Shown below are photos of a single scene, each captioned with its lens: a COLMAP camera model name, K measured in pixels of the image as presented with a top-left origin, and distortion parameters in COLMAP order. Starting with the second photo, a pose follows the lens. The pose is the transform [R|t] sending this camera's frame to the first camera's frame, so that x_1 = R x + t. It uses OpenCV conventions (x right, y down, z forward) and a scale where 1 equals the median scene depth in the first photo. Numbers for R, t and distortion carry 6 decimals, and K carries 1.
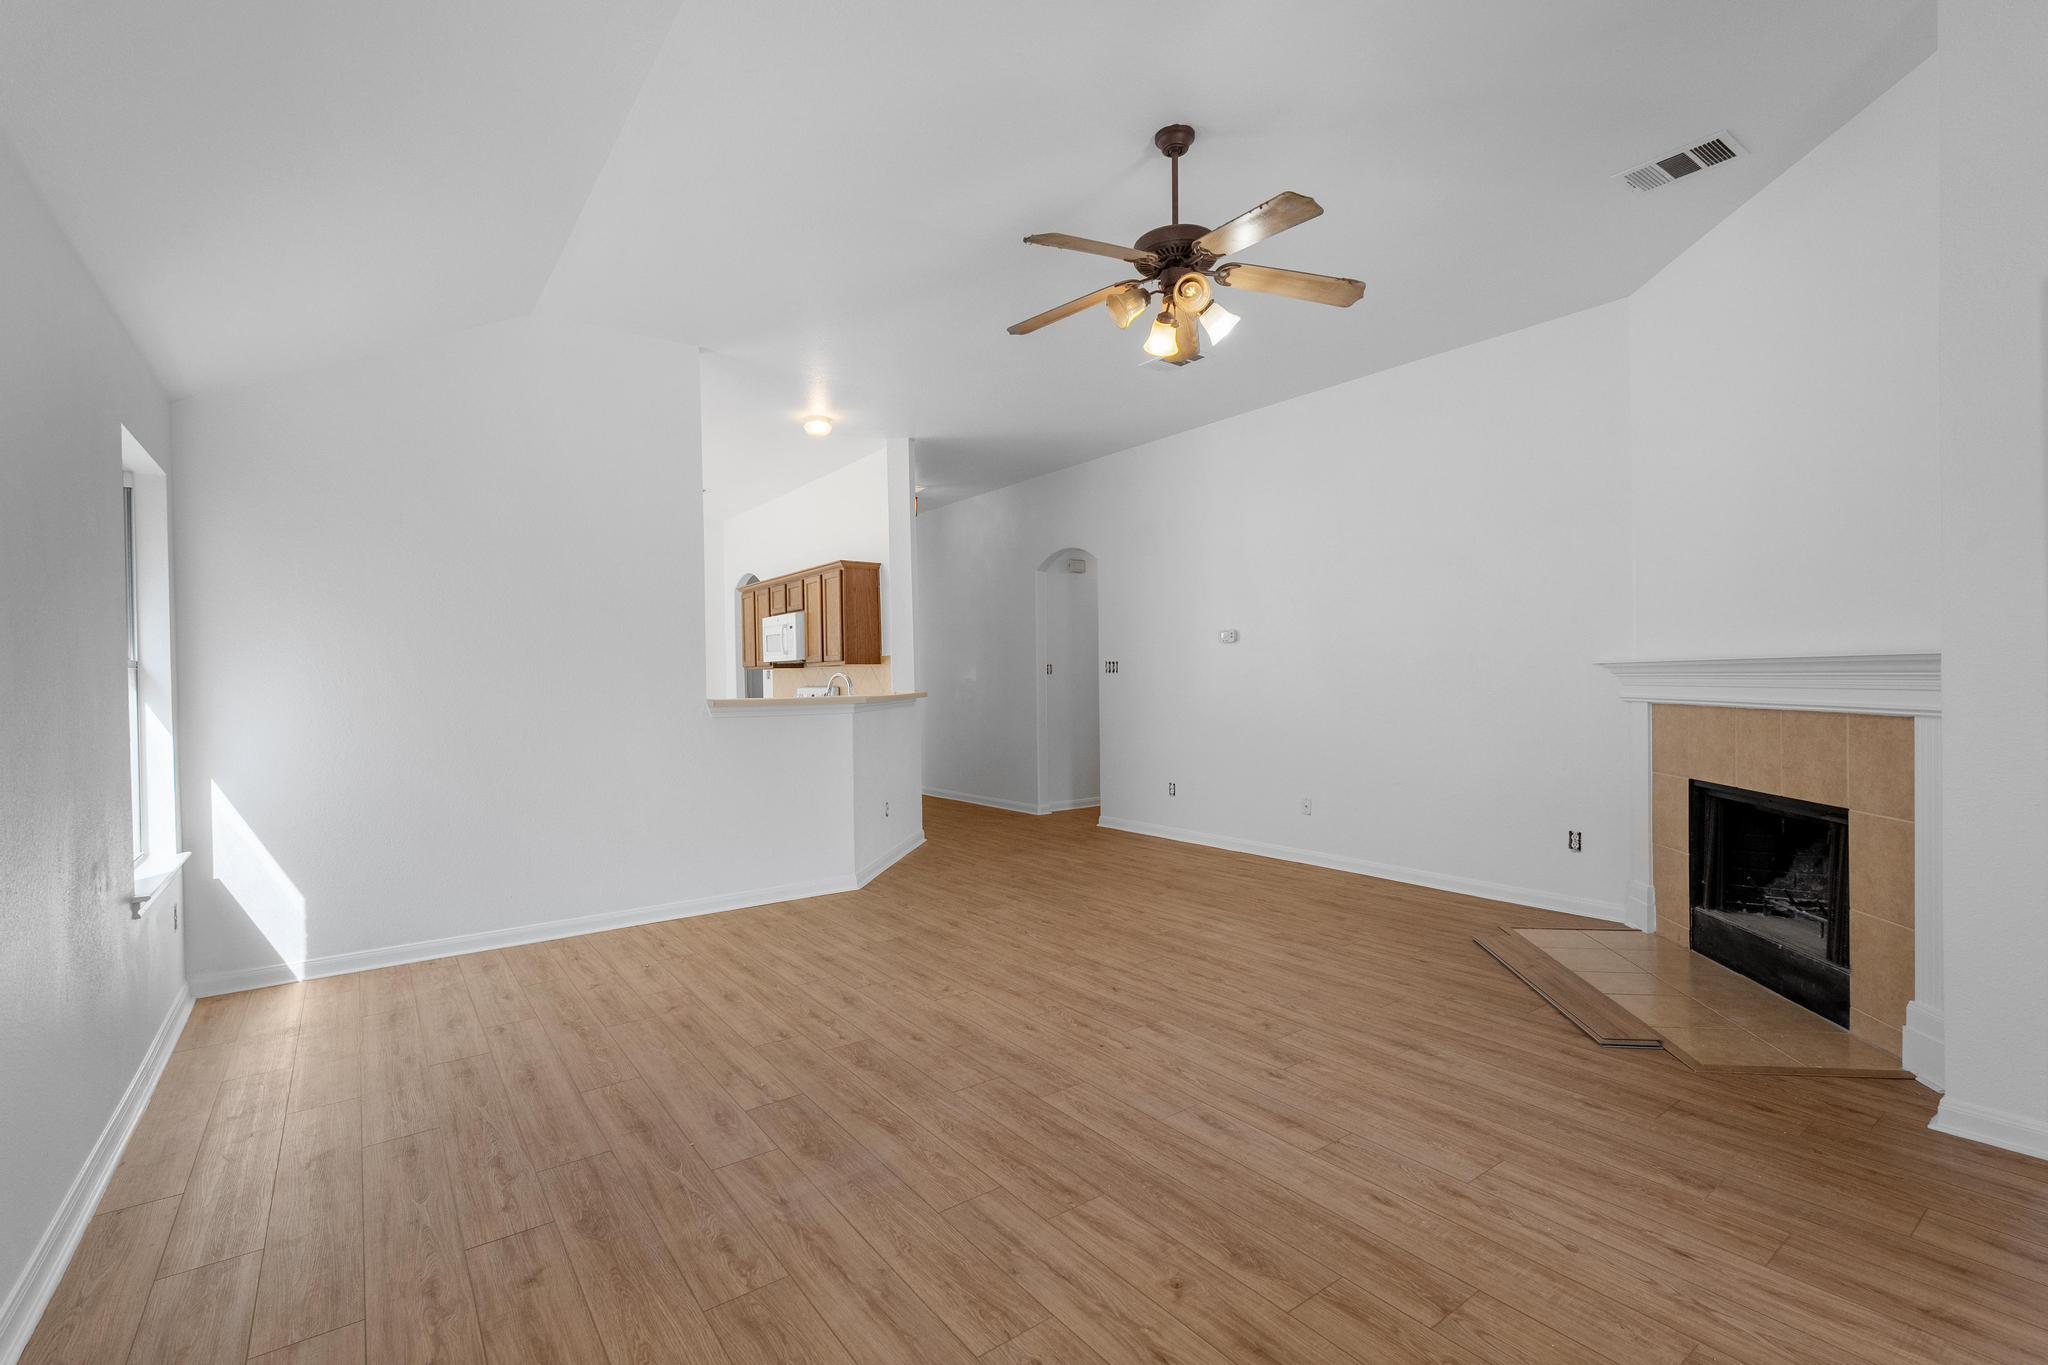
lens RADIAL K [[909.9, 0, 1021.5], [0, 909.9, 683.7], [0, 0, 1]] dist [-0.003142, -0.001053]
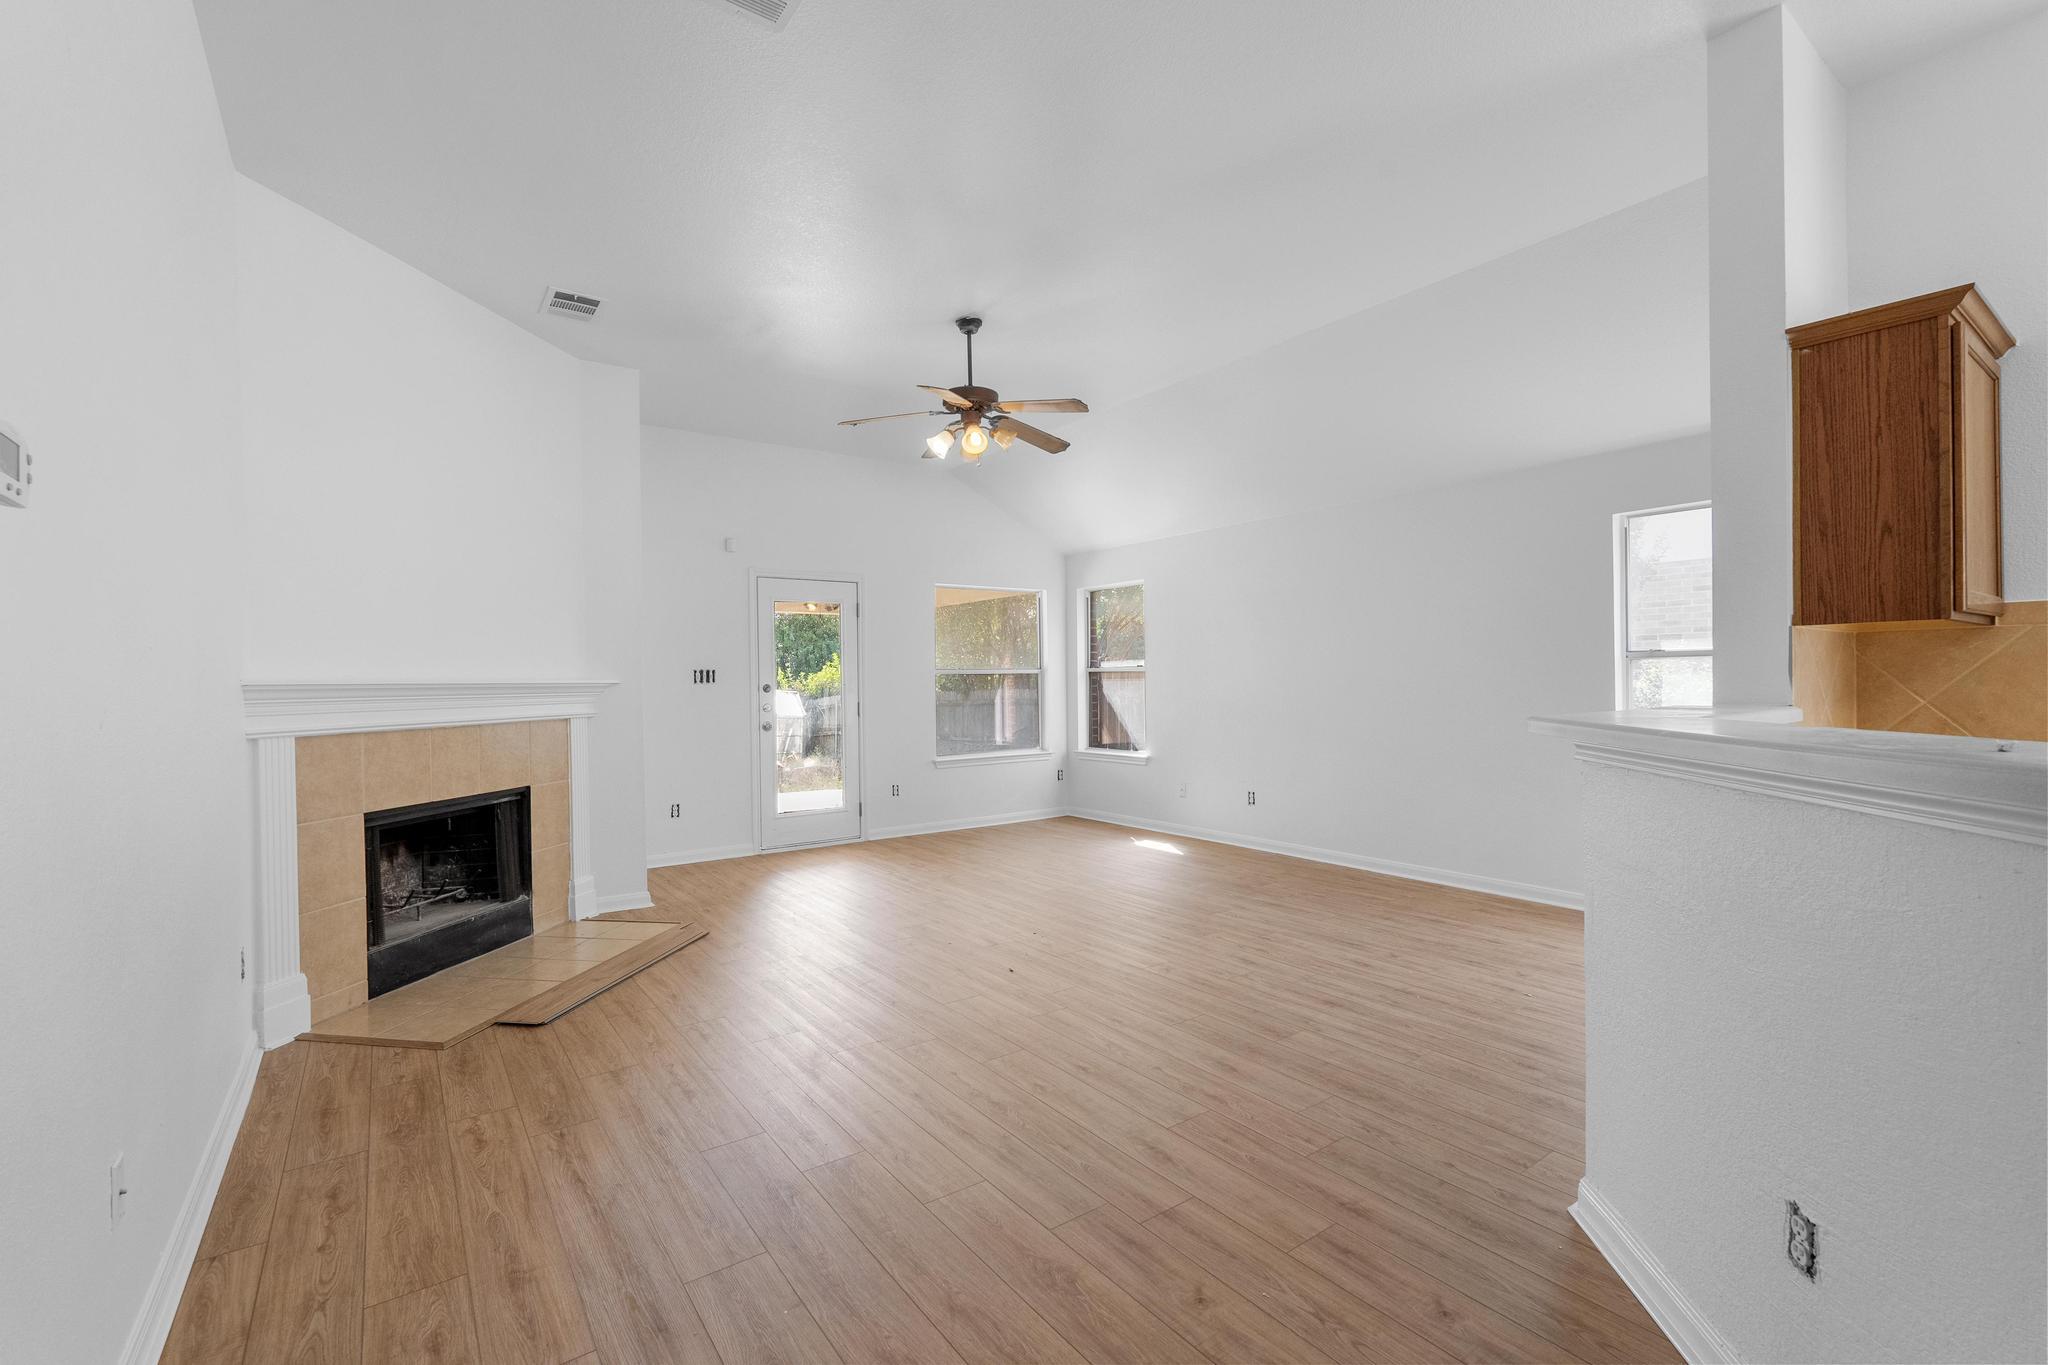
lens RADIAL K [[895.4, 0, 1024.0], [0, 895.4, 682.5], [0, 0, 1]] dist [-0.004348, 0.000034]
pose [[-0.999544, 0.028507, 0.009958, 0.064252], [0.028563, 0.999576, 0.005614, -0.013519], [-0.009794, 0.005896, -0.999935, 1.968695]]
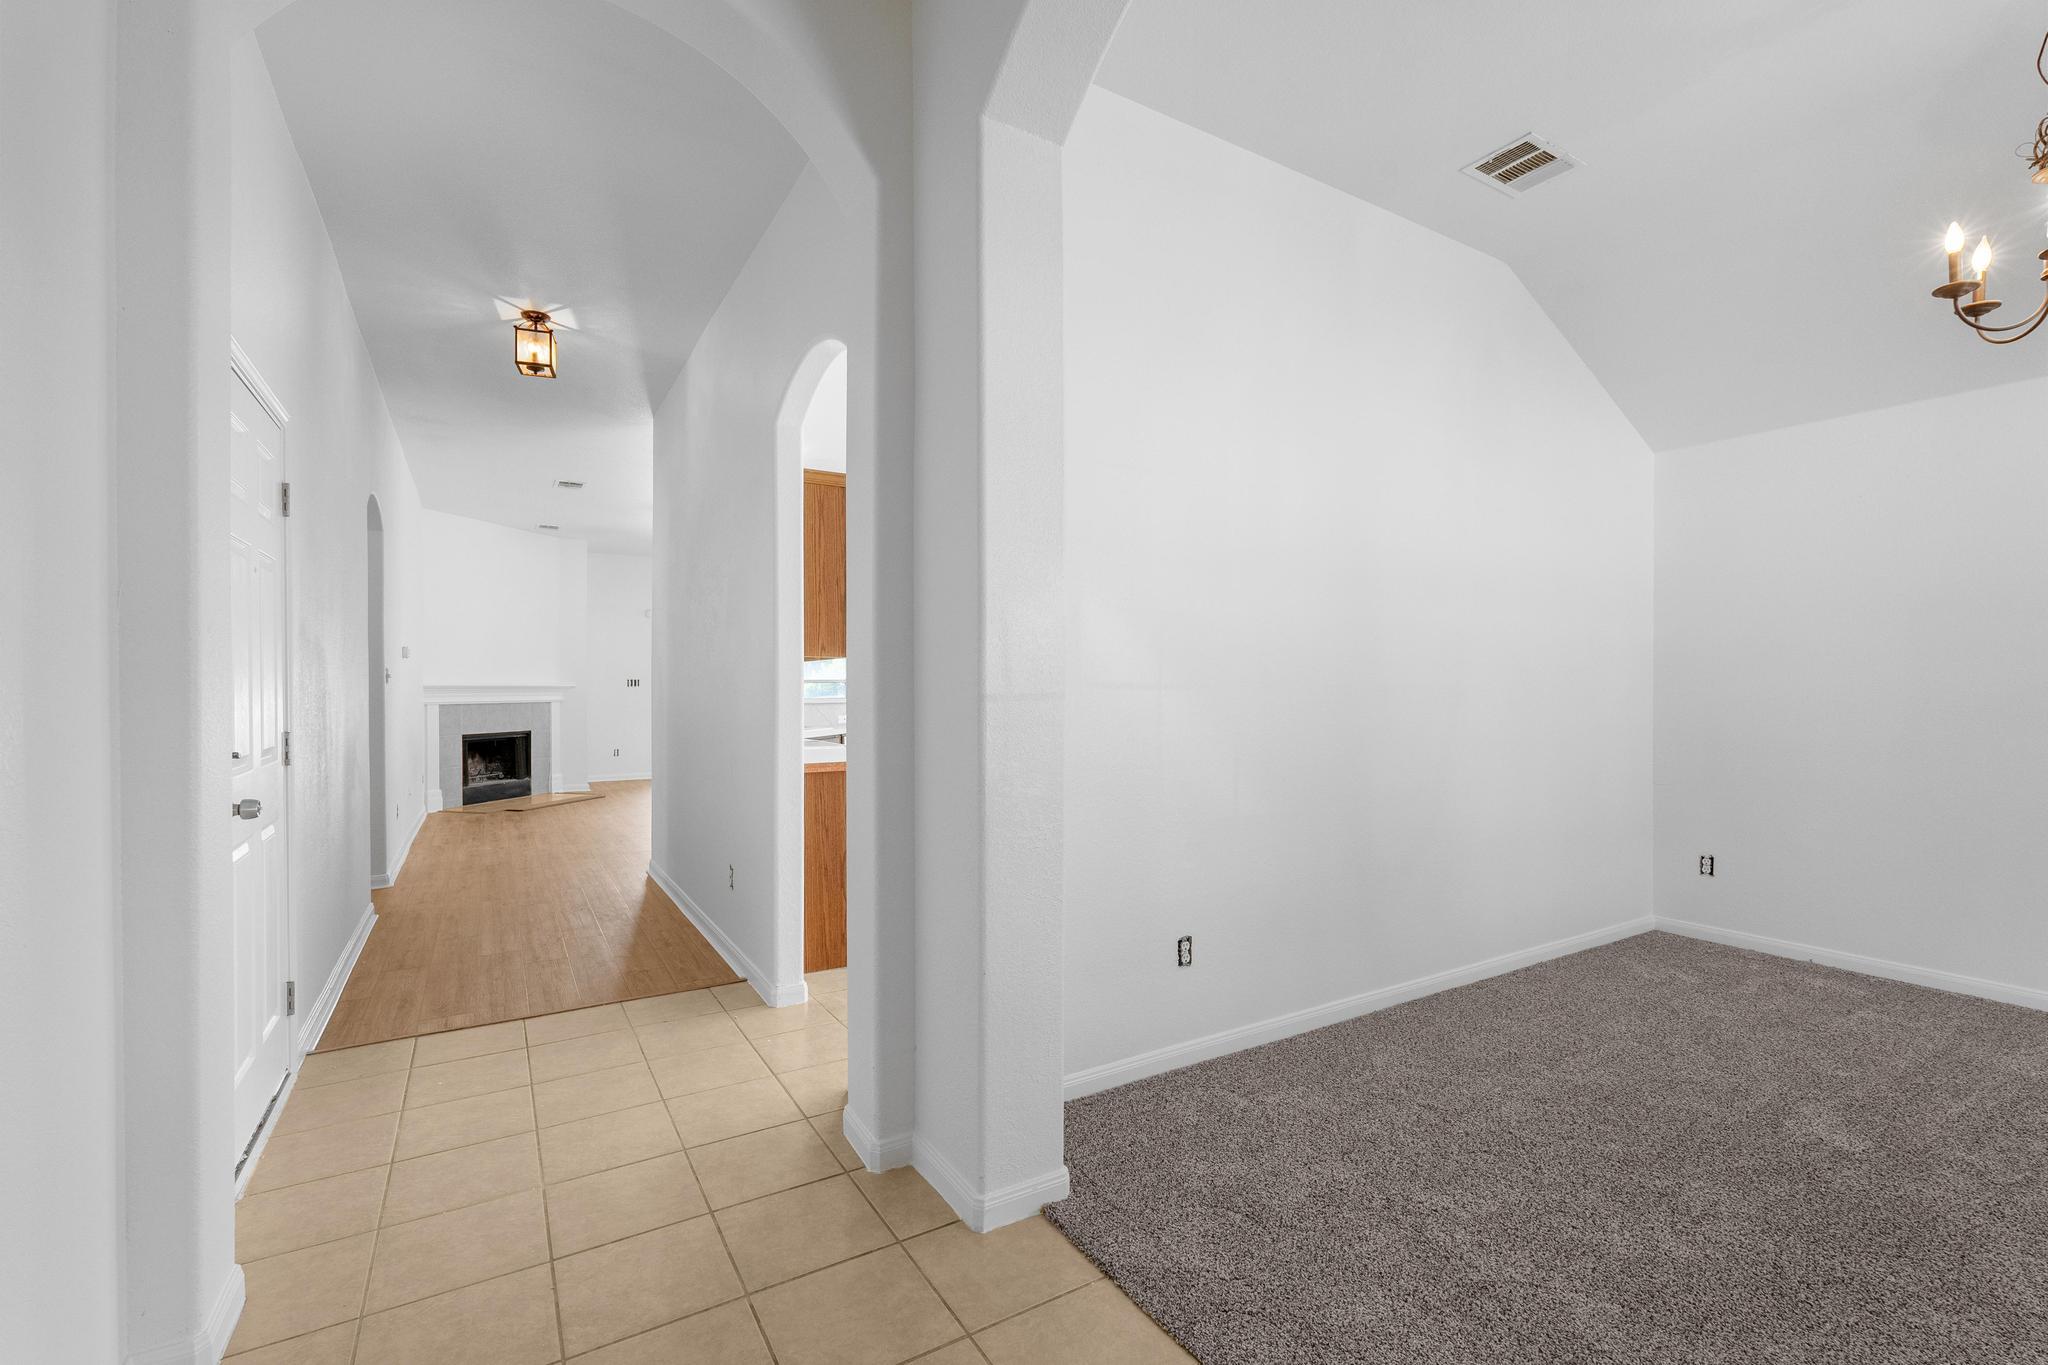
lens RADIAL K [[909.9, 0, 1021.5], [0, 909.9, 683.7], [0, 0, 1]] dist [-0.003142, -0.001053]
pose [[-0.994816, 0.015635, 0.100481, -1.025258], [0.015796, 0.999875, 0.000806, -0.010384], [-0.100456, 0.002388, -0.994939, 3.385347]]
